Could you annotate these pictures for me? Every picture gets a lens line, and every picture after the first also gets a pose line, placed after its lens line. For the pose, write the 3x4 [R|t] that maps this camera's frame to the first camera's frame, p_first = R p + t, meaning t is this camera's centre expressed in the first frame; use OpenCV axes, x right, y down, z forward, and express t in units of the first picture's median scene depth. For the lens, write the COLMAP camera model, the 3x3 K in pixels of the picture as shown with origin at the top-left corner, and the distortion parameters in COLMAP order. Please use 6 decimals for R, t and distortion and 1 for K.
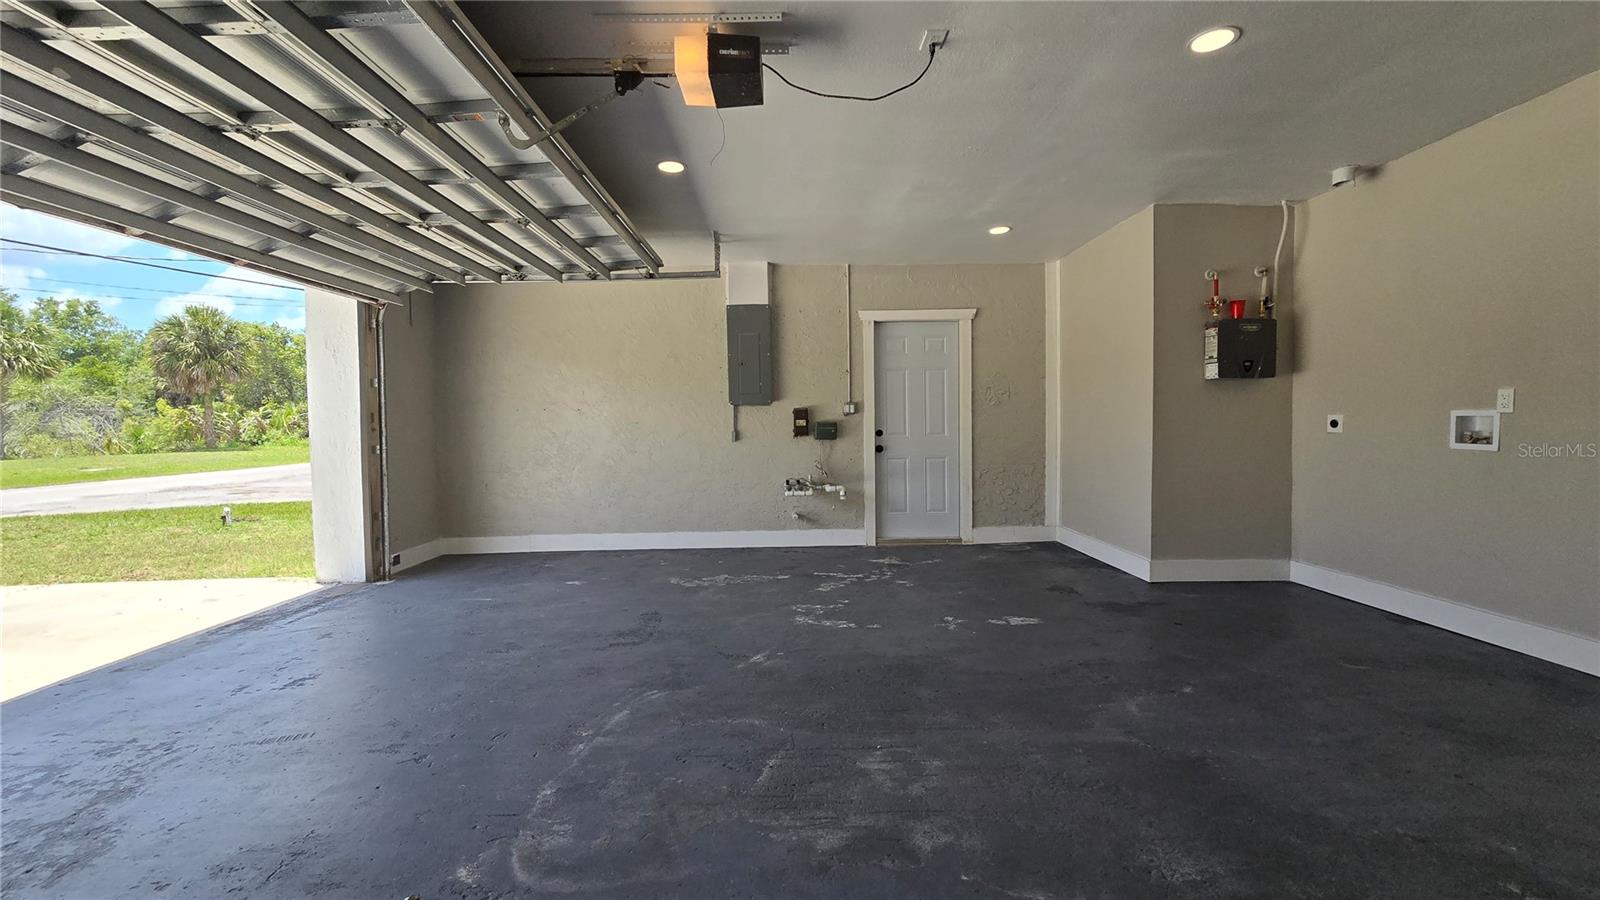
lens RADIAL K [[652.2, 0, 796.3], [0, 652.2, 444.5], [0, 0, 1]] dist [0.005926, -0.001660]
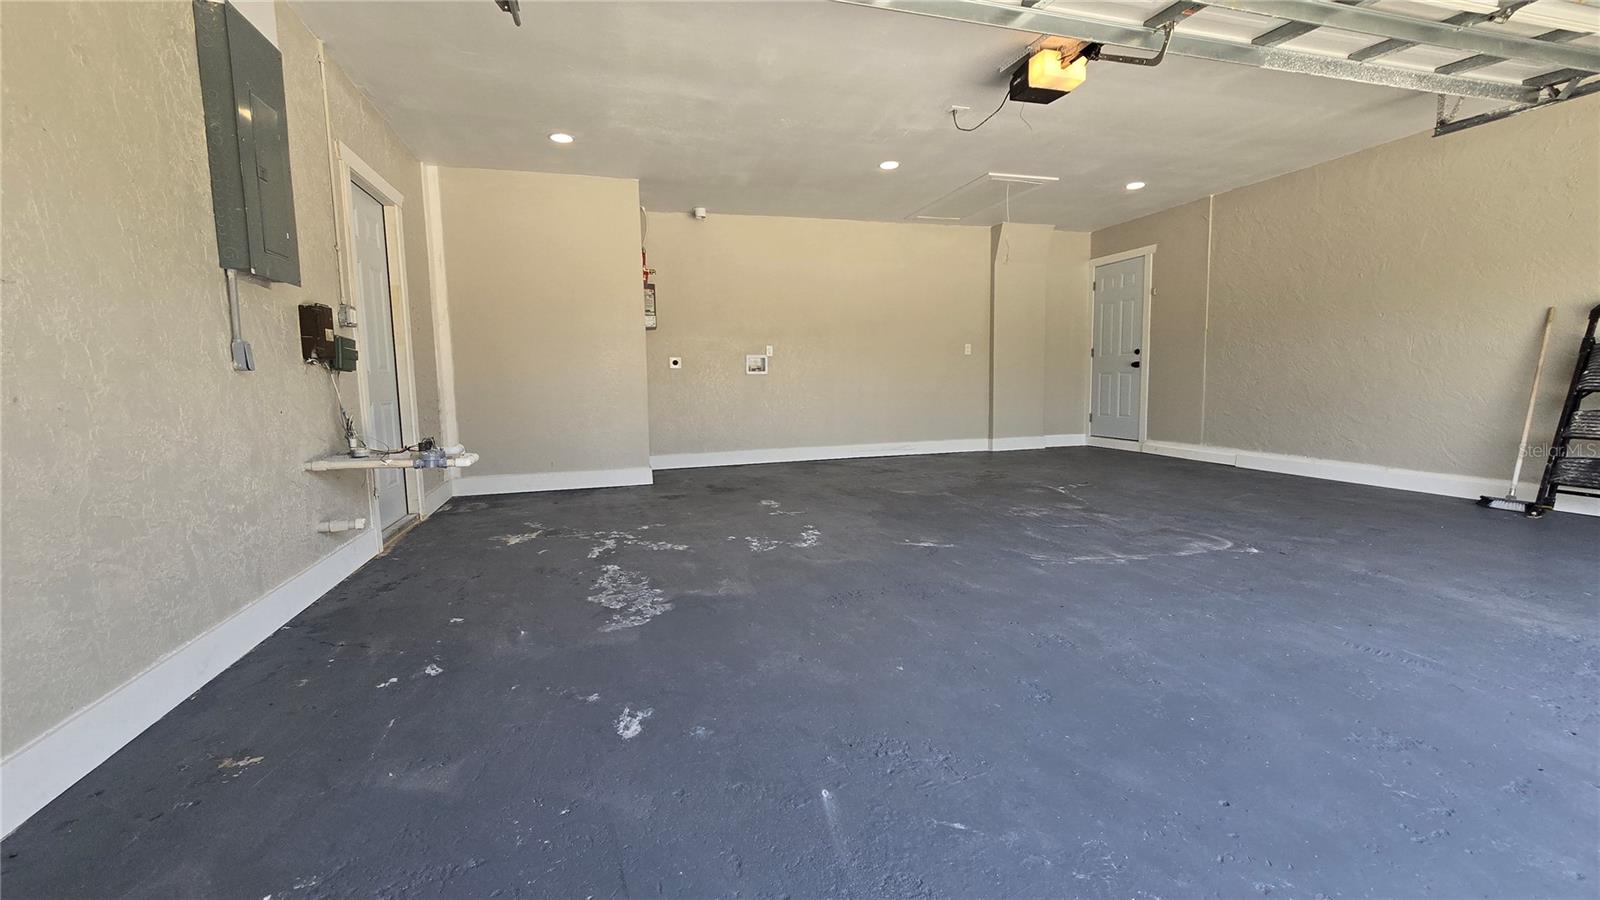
lens RADIAL K [[652.2, 0, 795.7], [0, 652.2, 444.3], [0, 0, 1]] dist [0.005926, -0.001660]
pose [[-0.269901, -0.077986, 0.959725, -0.756559], [0.054478, 0.993881, 0.096082, 0.027311], [-0.961346, 0.078216, -0.264001, 1.069052]]
